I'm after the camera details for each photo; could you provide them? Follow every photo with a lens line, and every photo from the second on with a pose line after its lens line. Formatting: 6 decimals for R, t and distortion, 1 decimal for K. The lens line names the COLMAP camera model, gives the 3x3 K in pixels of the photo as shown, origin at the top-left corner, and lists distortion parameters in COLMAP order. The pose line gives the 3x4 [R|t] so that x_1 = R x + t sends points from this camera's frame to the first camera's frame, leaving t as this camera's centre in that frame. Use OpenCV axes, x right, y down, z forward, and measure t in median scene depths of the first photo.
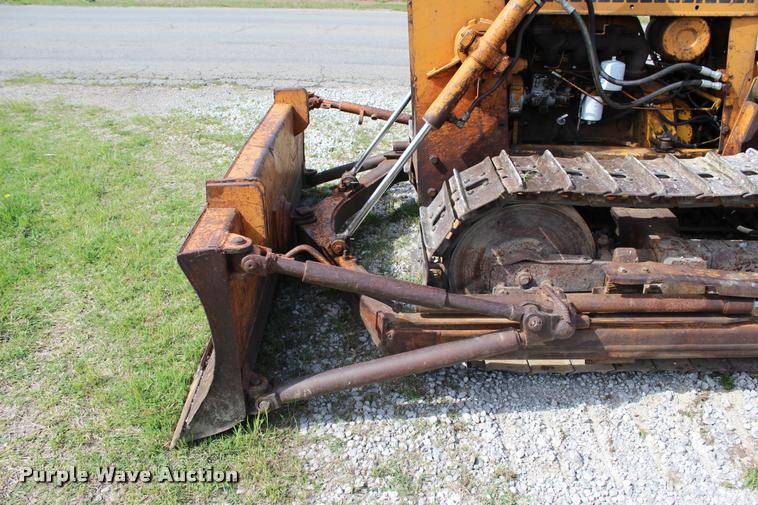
lens RADIAL K [[625.5, 0, 378.3], [0, 625.5, 258.3], [0, 0, 1]] dist [-0.167045, 0.148702]
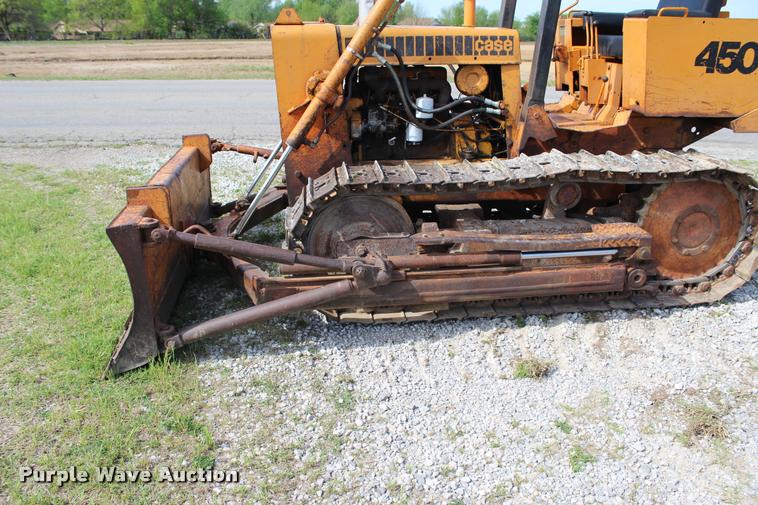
lens RADIAL K [[625.5, 0, 378.3], [0, 625.5, 258.3], [0, 0, 1]] dist [-0.167045, 0.148702]
pose [[0.992636, -0.047279, 0.111532, 0.115334], [0.058952, 0.992850, -0.103794, 0.193299], [-0.105827, 0.109604, 0.988326, -0.373167]]
